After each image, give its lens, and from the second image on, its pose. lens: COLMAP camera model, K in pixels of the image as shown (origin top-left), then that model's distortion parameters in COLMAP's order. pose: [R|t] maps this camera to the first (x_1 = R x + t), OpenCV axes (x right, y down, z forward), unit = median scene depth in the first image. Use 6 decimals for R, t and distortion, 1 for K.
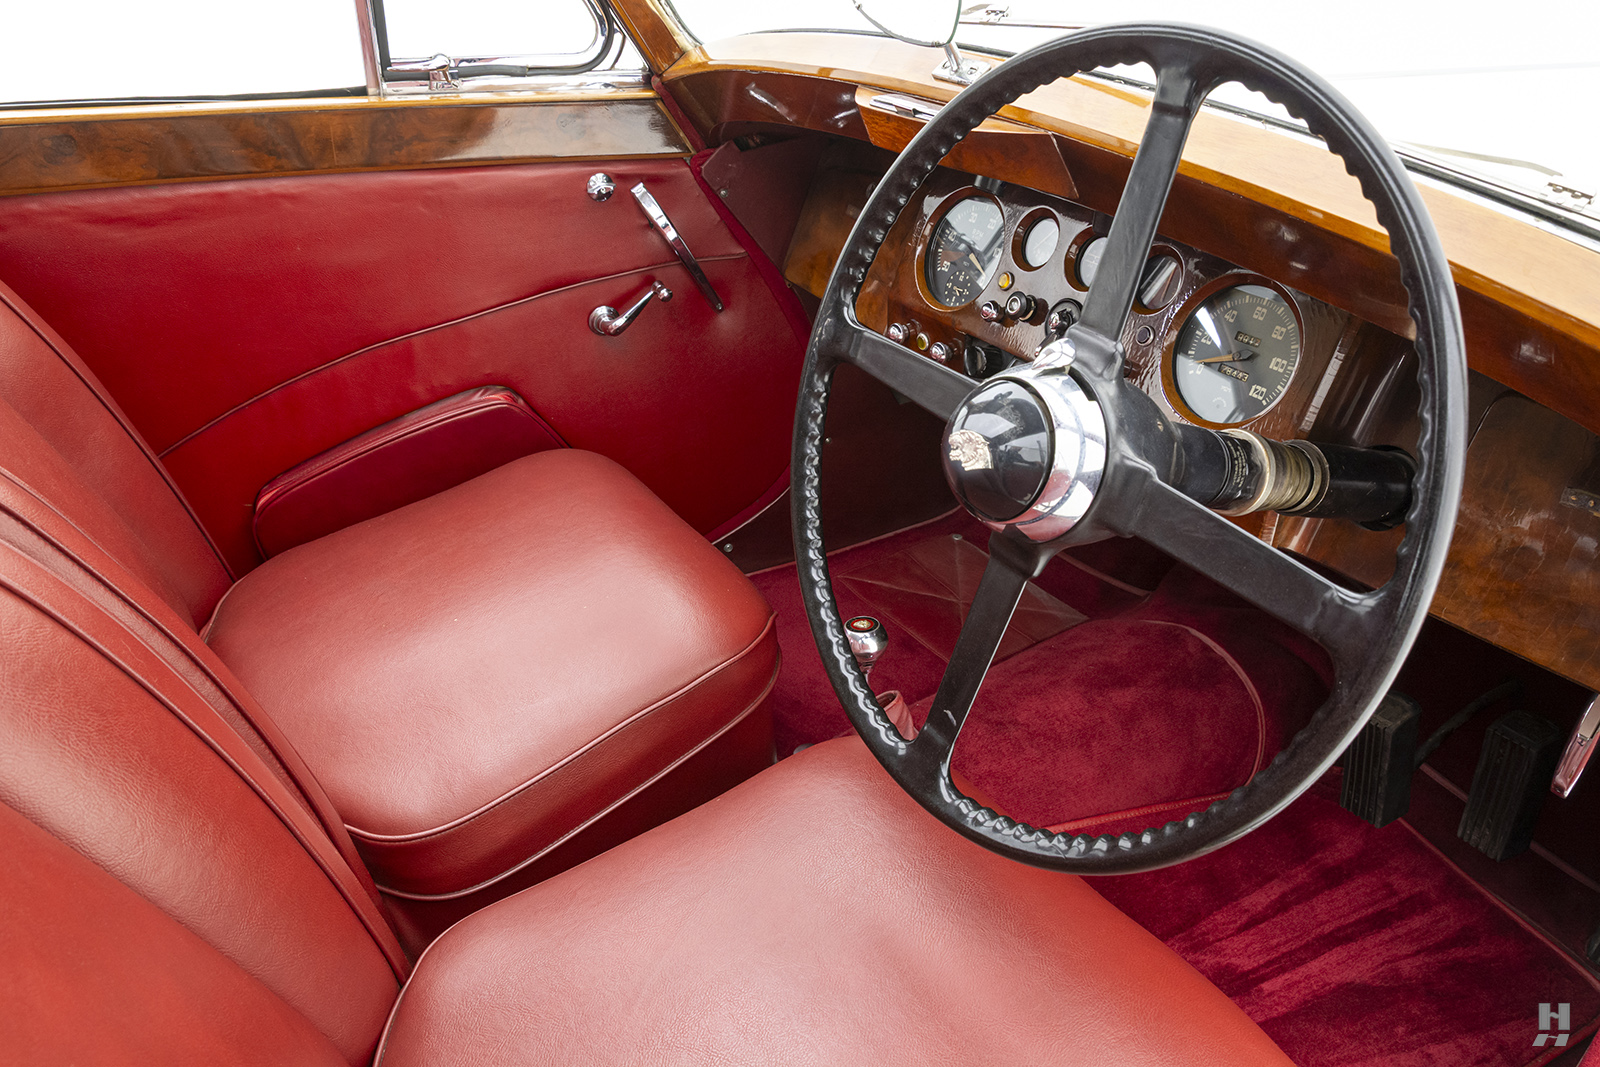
lens RADIAL K [[1191.8, 0, 806.2], [0, 1191.8, 538.8], [0, 0, 1]] dist [-0.043211, 0.007308]
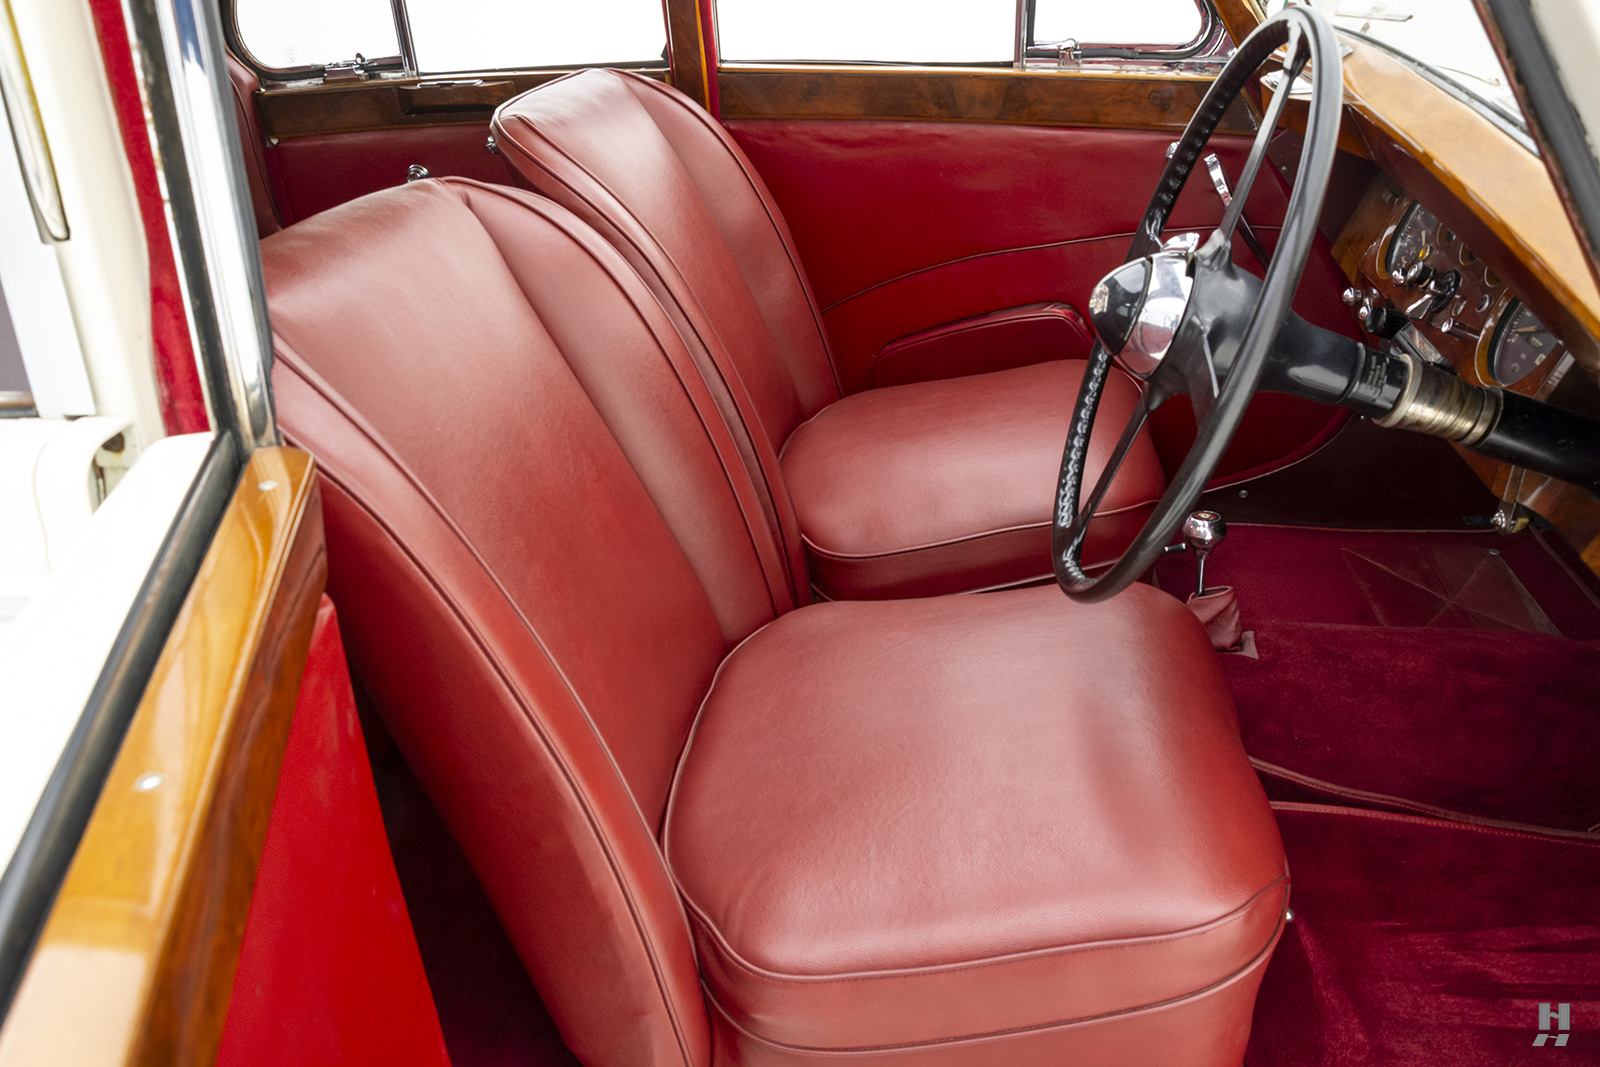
lens RADIAL K [[1191.8, 0, 787.5], [0, 1191.8, 534.1], [0, 0, 1]] dist [-0.043211, 0.007308]
pose [[0.749405, 0.269237, -0.604899, 0.397851], [-0.273955, 0.957807, 0.086913, 0.087732], [0.602777, 0.100582, 0.791545, -0.171271]]
